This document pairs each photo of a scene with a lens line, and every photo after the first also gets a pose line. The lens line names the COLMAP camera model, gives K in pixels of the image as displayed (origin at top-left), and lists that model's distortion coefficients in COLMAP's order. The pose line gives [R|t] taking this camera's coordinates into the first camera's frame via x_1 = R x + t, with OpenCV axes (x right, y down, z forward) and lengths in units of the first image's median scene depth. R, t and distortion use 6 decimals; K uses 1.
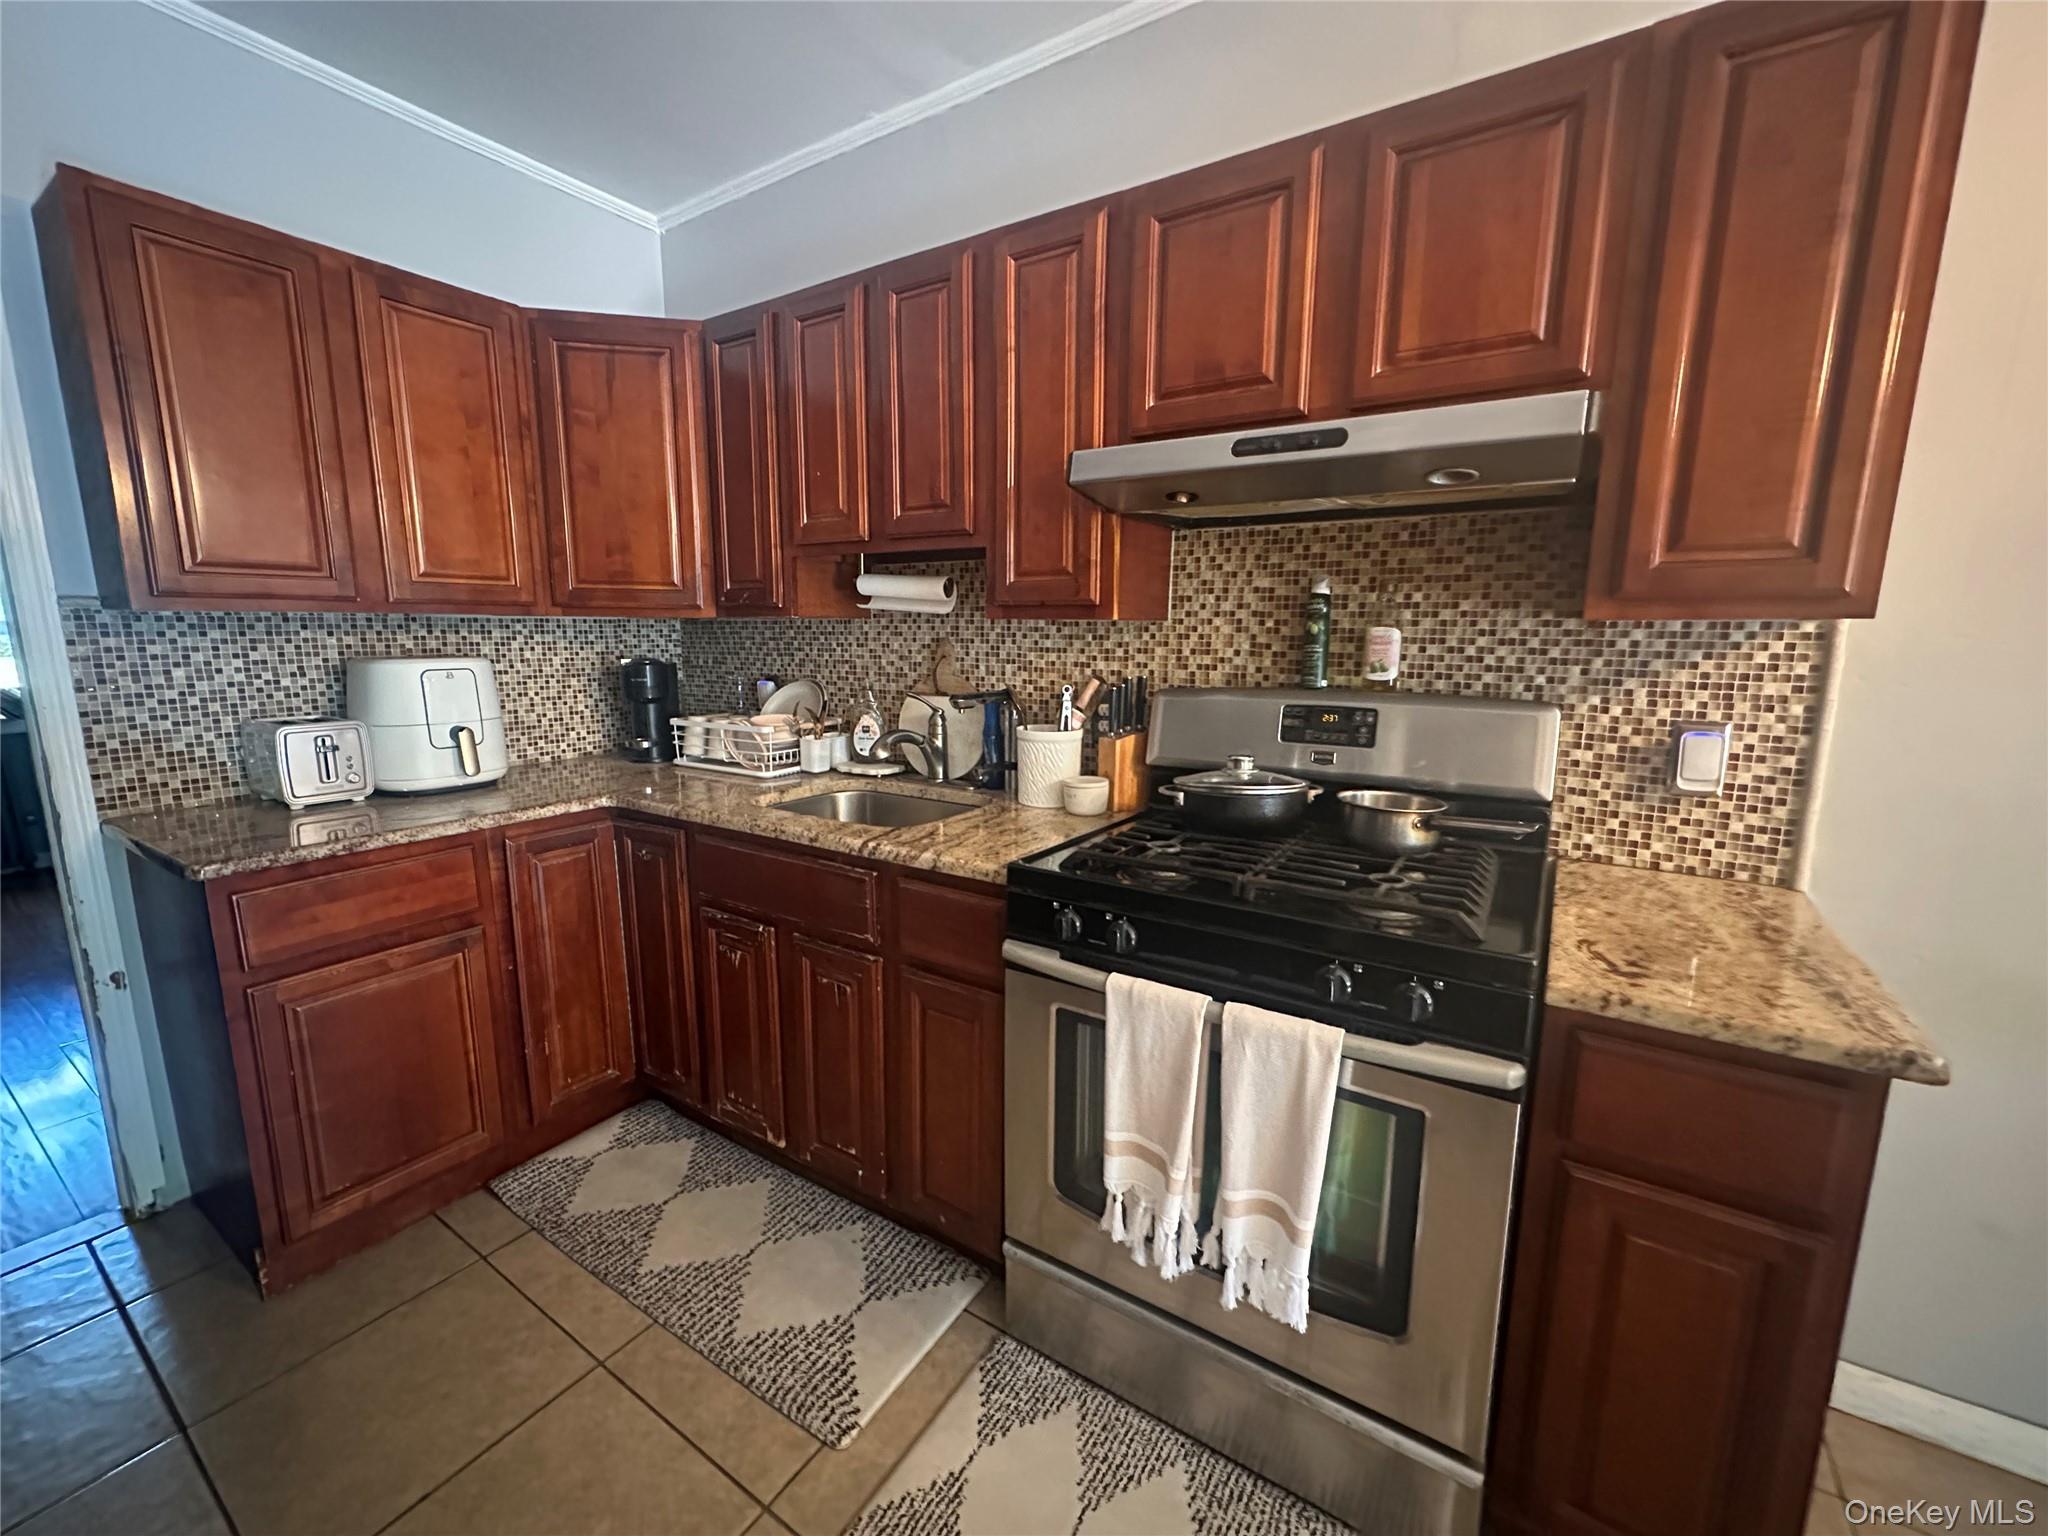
lens RADIAL K [[818.9, 0, 1021.4], [0, 818.9, 765.0], [0, 0, 1]] dist [0.000191, 0.000166]
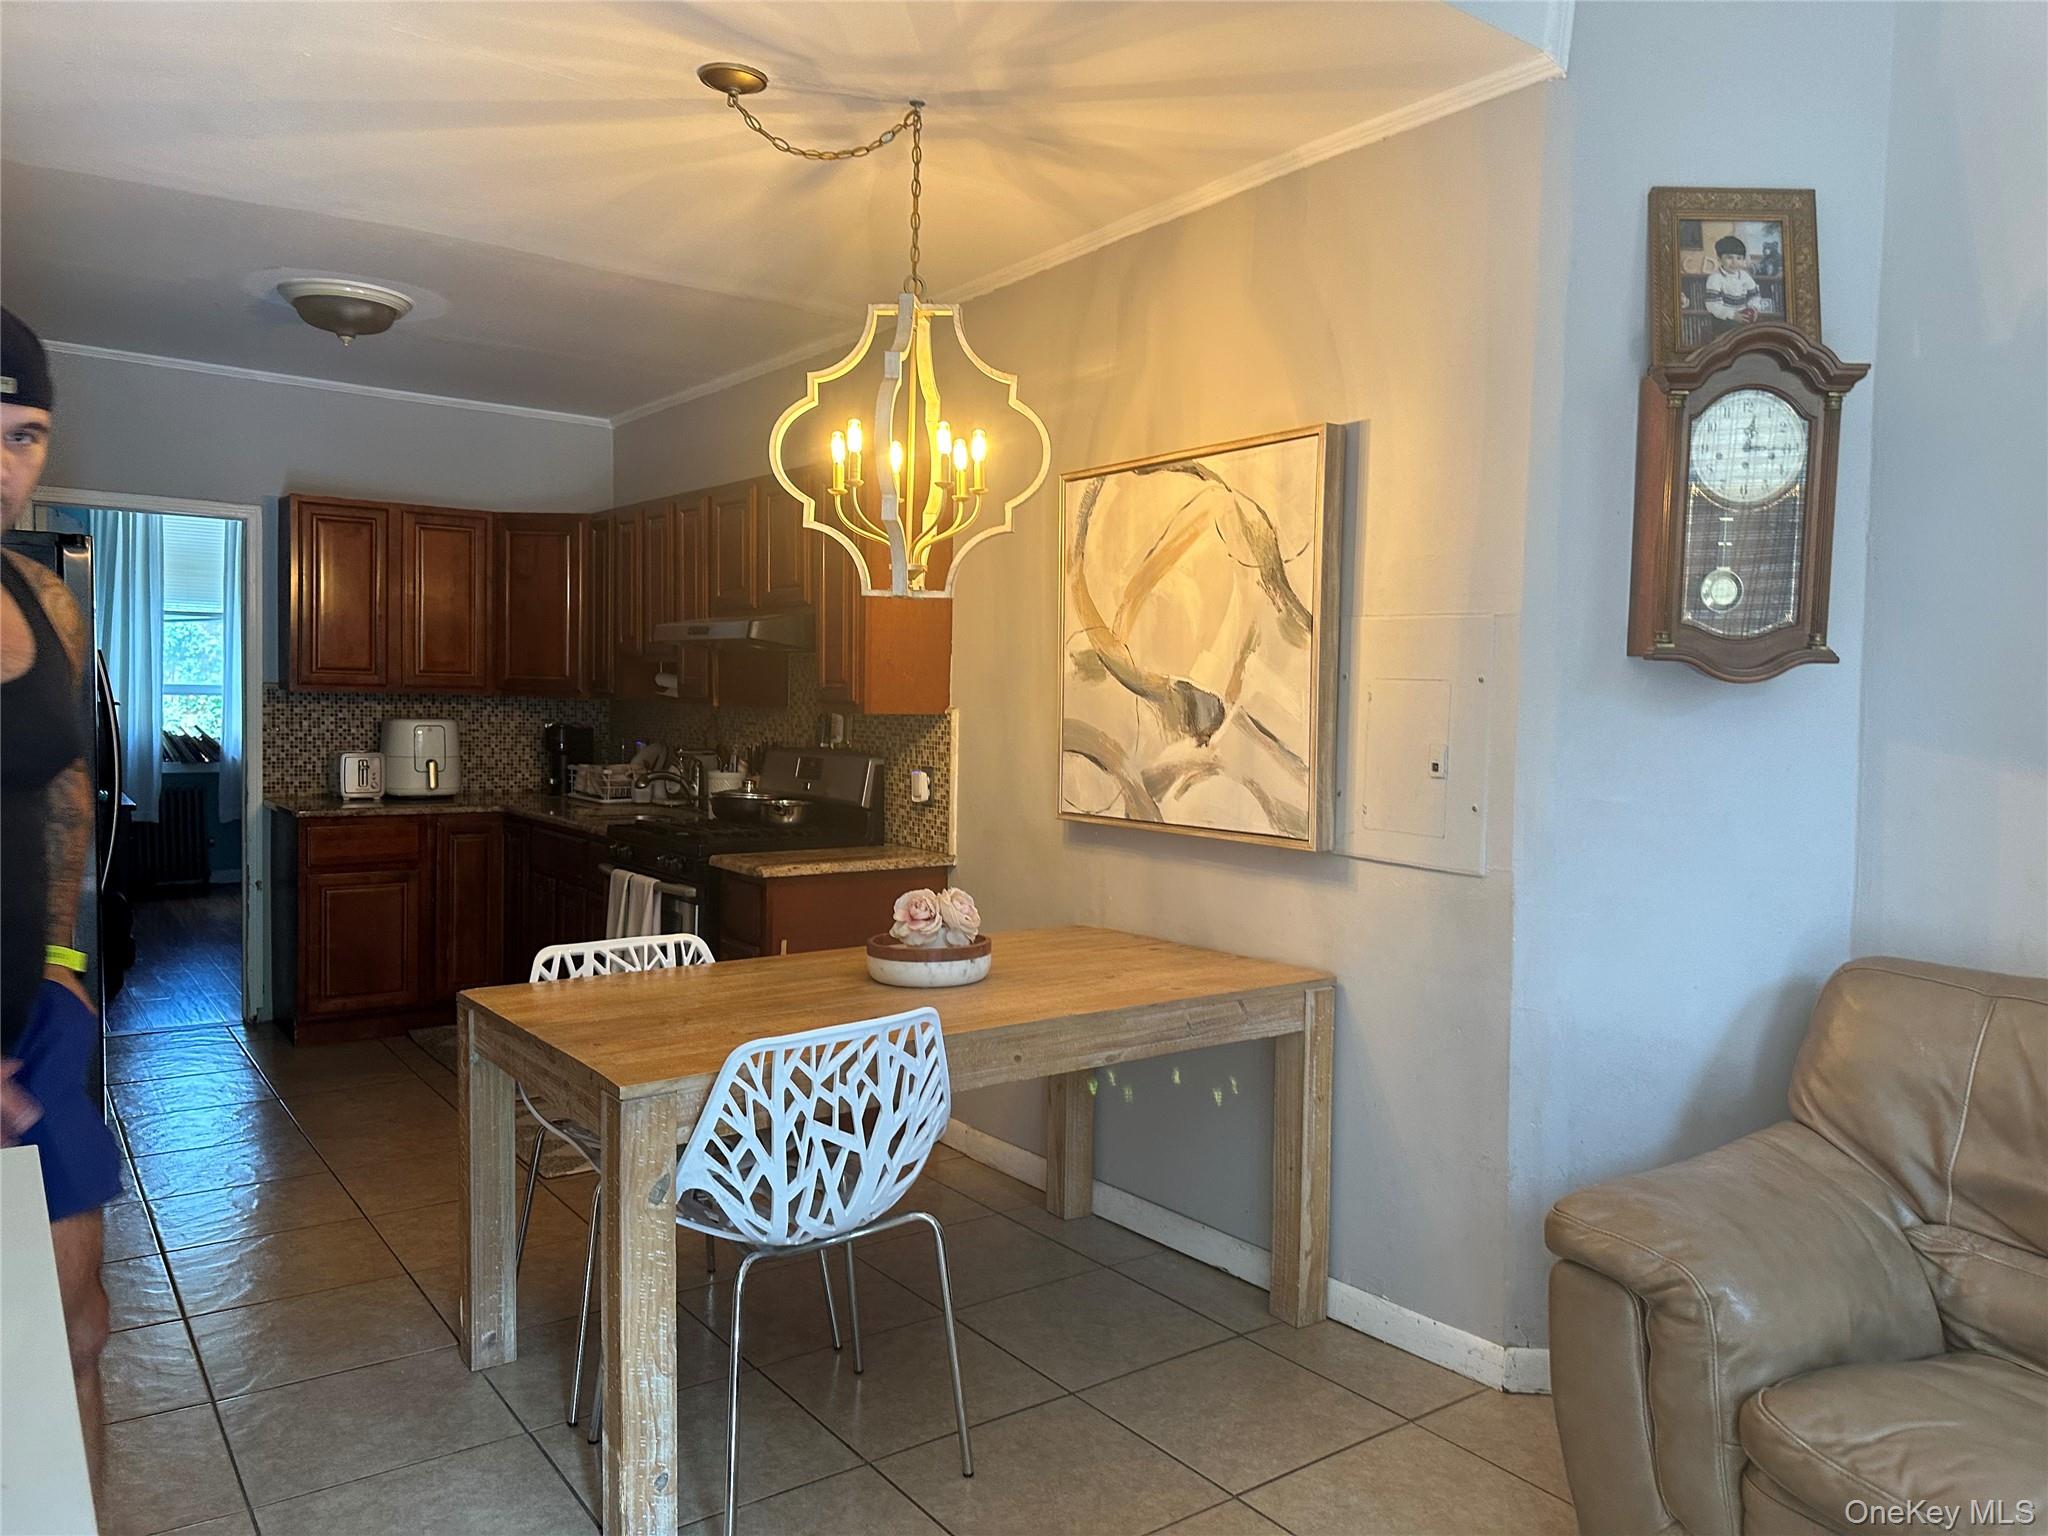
lens RADIAL K [[1426.2, 0, 1030.3], [0, 1426.2, 757.7], [0, 0, 1]] dist [0.181041, -0.398454]
pose [[0.936720, 0.032445, -0.348574, 1.693972], [-0.075991, 0.990800, -0.111987, 0.213628], [0.341733, 0.131389, 0.930567, -1.525582]]
